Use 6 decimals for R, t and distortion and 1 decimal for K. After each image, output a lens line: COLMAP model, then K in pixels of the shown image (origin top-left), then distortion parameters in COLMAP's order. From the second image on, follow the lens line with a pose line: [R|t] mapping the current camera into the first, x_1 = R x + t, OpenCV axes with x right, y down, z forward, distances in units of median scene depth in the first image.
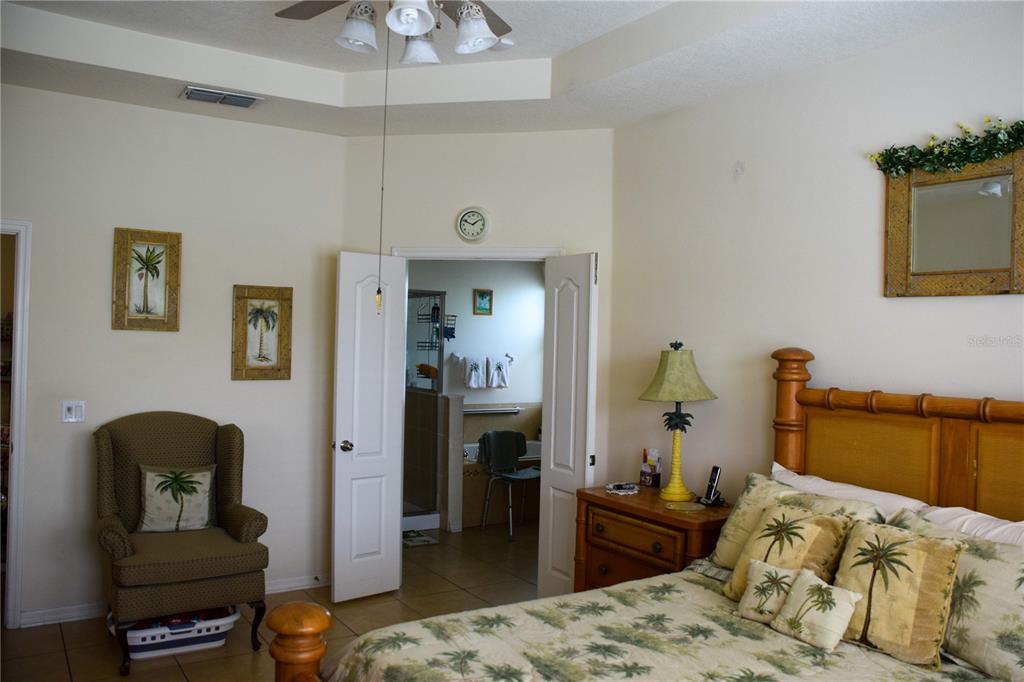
lens RADIAL K [[819.6, 0, 530.8], [0, 819.6, 333.8], [0, 0, 1]] dist [-0.142458, 0.135415]
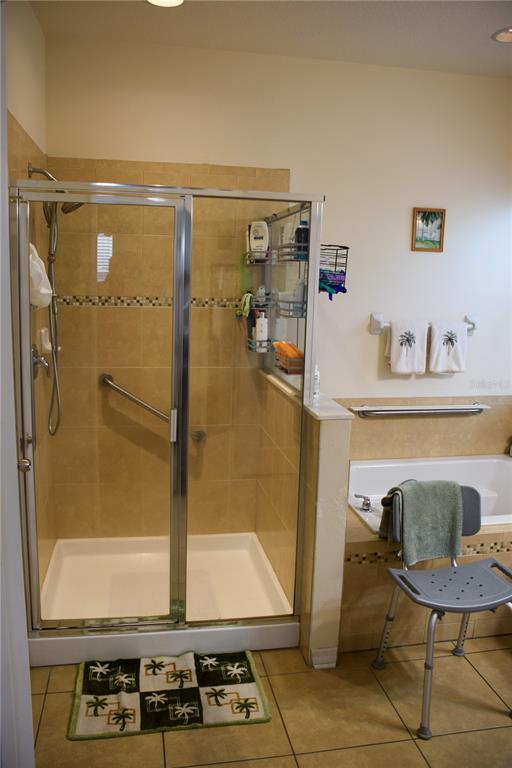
lens RADIAL K [[614.7, 0, 256.0], [0, 614.7, 384.0], [0, 0, 1]] dist [-0.142458, 0.135415]
pose [[0.920870, 0.069494, -0.383627, 0.002927], [-0.002109, 0.984859, 0.173344, -0.003846], [0.389865, -0.158818, 0.907073, 0.540221]]
